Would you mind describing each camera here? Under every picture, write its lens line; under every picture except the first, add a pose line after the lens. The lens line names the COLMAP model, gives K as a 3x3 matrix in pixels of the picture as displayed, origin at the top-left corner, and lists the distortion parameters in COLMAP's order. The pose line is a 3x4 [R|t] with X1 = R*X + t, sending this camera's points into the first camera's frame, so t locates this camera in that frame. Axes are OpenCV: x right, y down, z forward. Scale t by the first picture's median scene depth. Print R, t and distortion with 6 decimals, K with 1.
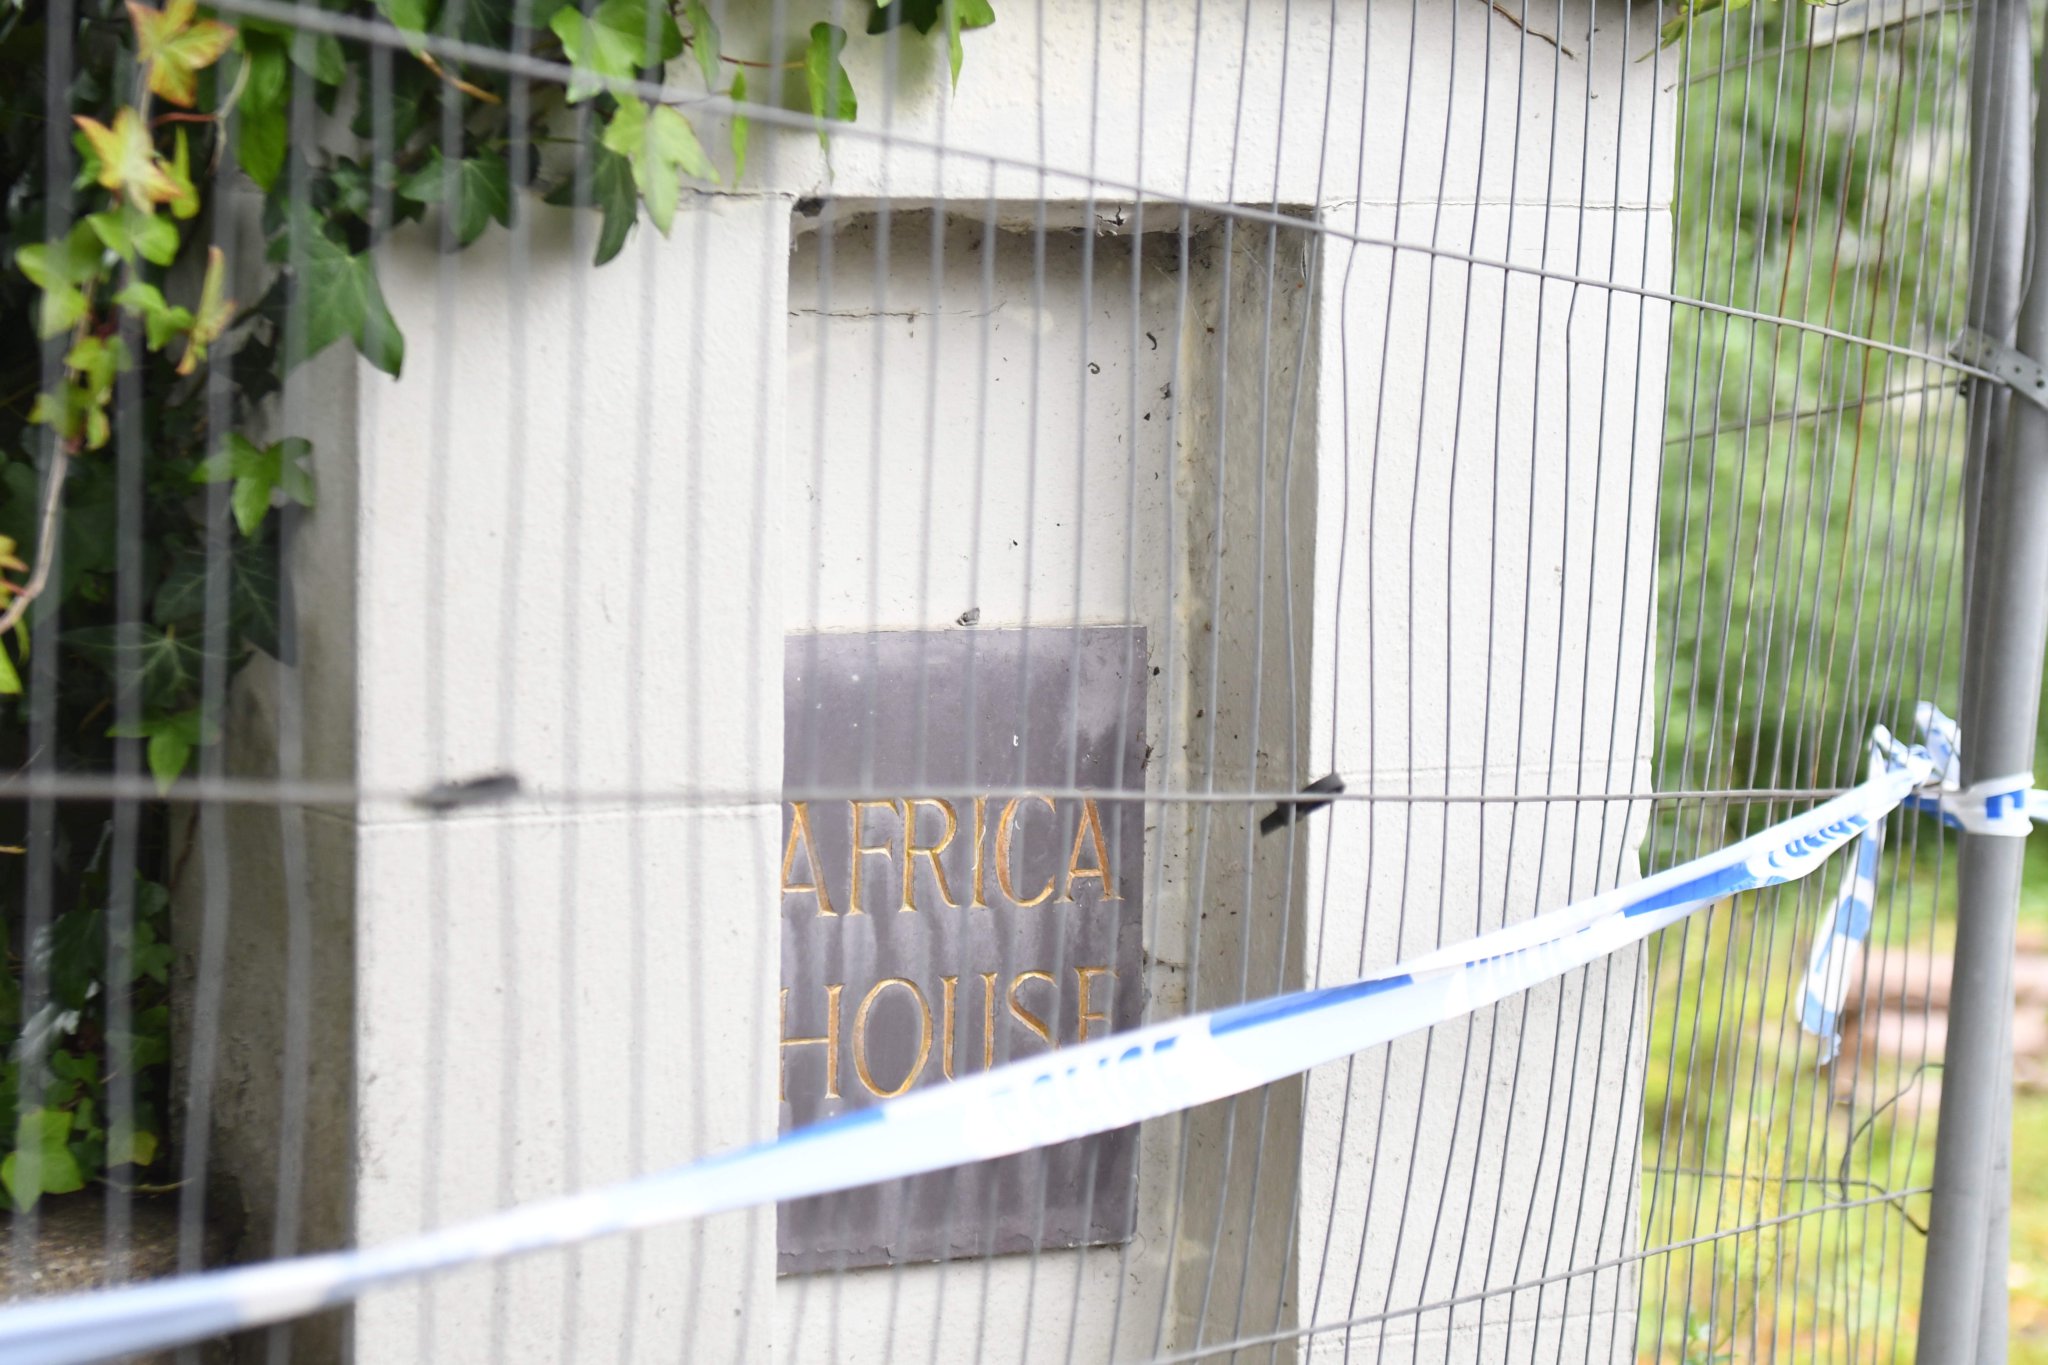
lens RADIAL K [[5393.0, 0, 1036.0], [0, 5393.0, 678.5], [0, 0, 1]] dist [0.119312, 0.000000]
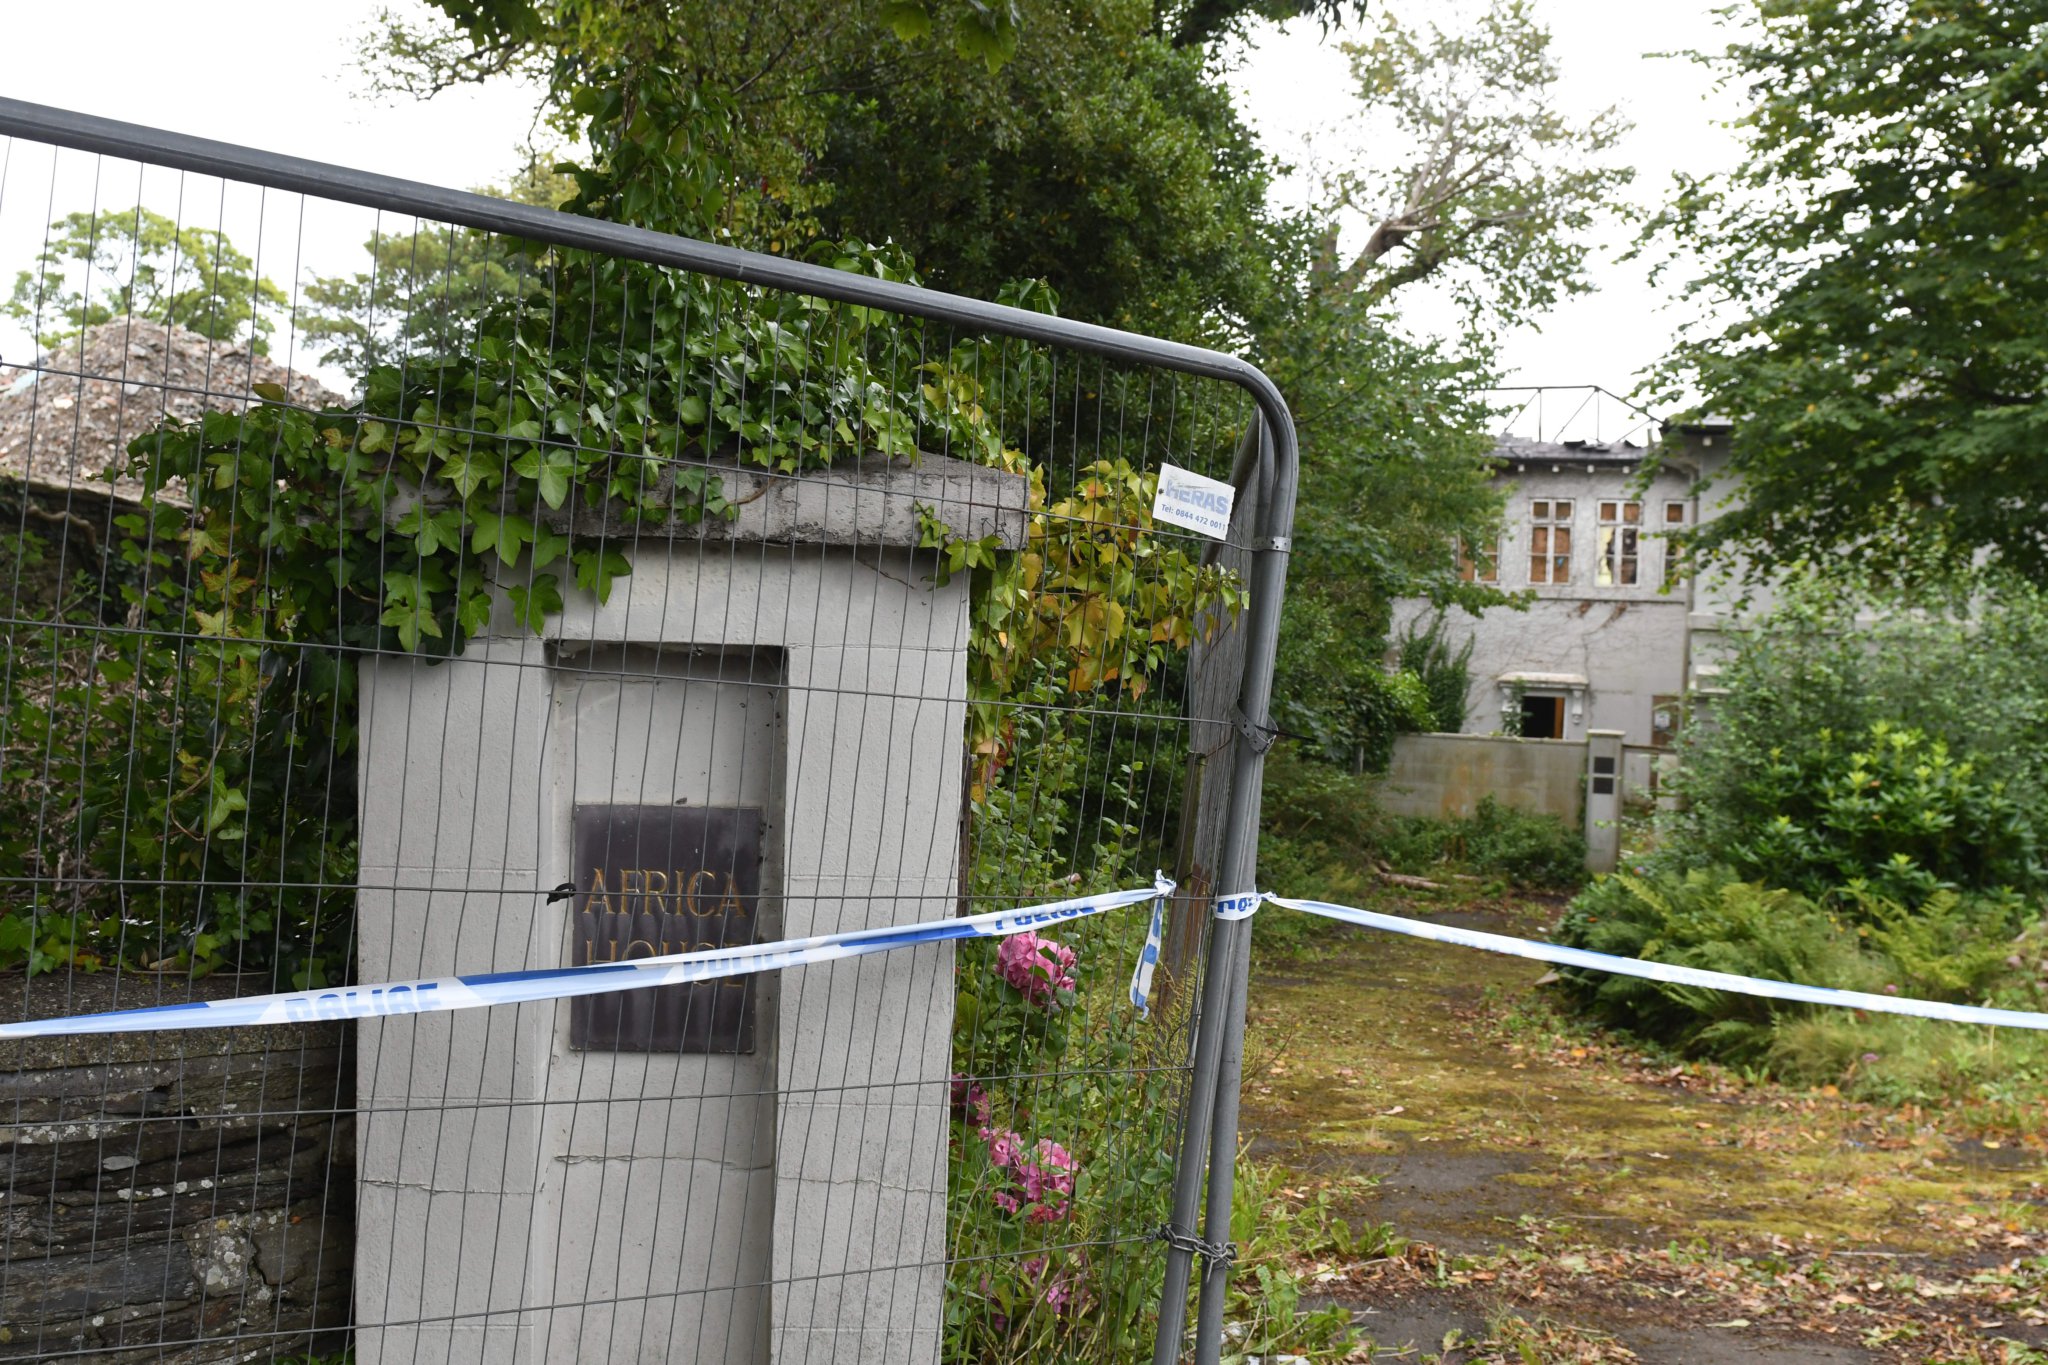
lens RADIAL K [[2077.3, 0, 1032.5], [0, 2077.3, 689.1], [0, 0, 1]] dist [-0.047878, 0.000000]
pose [[0.897016, 0.045786, -0.439621, 0.563453], [-0.056924, 0.998304, -0.012177, -0.061516], [0.438318, 0.035948, 0.898101, 0.189010]]
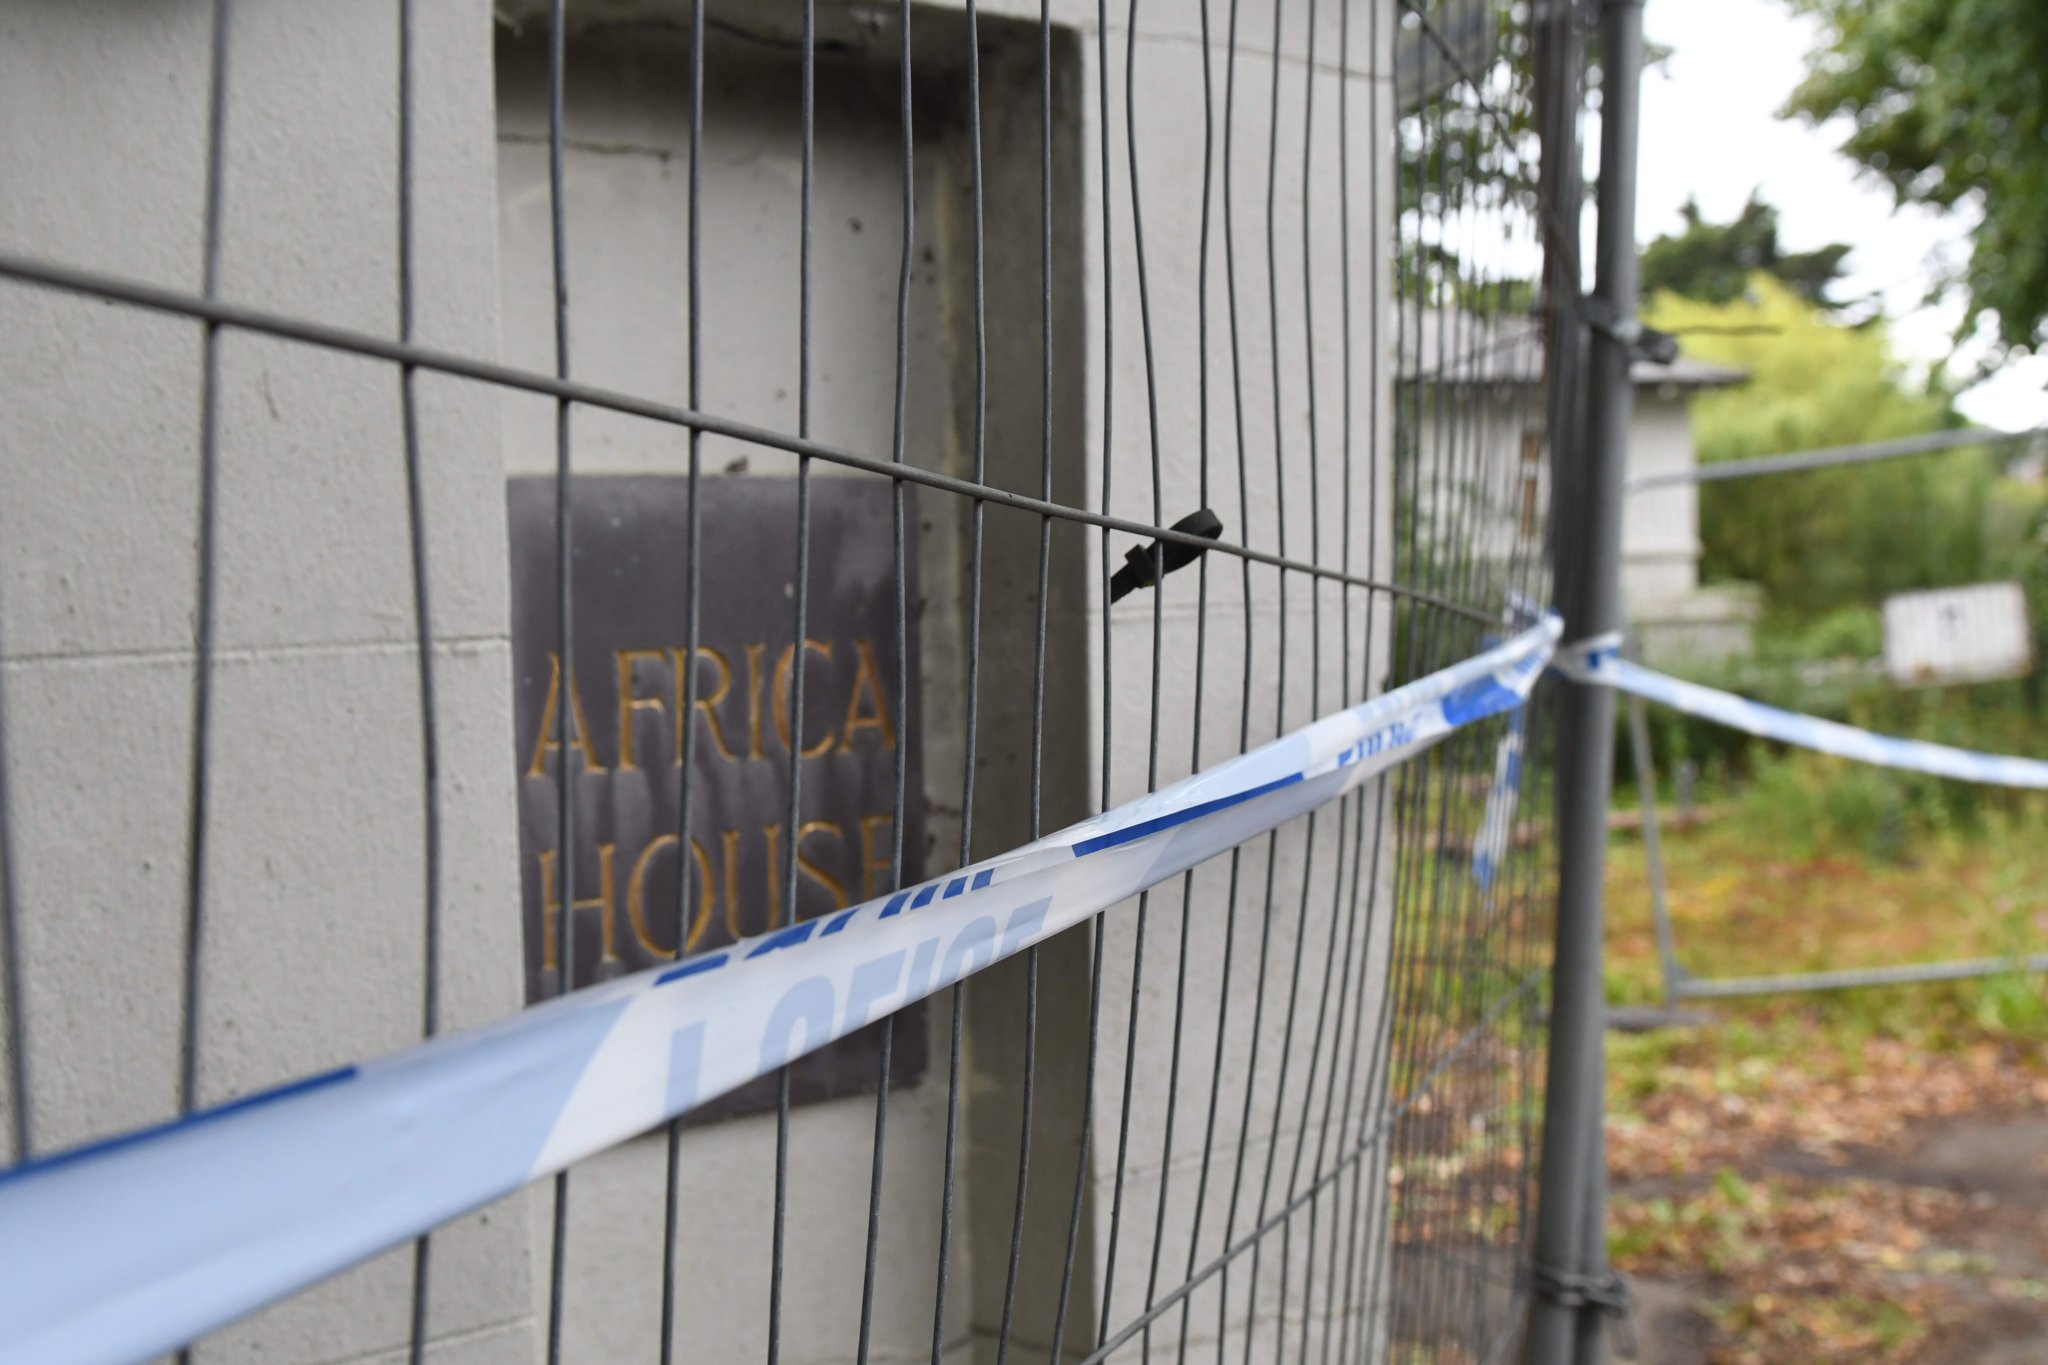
lens RADIAL K [[2077.3, 0, 1027.9], [0, 2077.3, 690.5], [0, 0, 1]] dist [-0.047878, 0.000000]
pose [[0.995896, -0.037916, 0.082179, 0.007837], [0.039035, 0.999165, -0.012045, 0.036267], [-0.081653, 0.015203, 0.996545, 0.615064]]
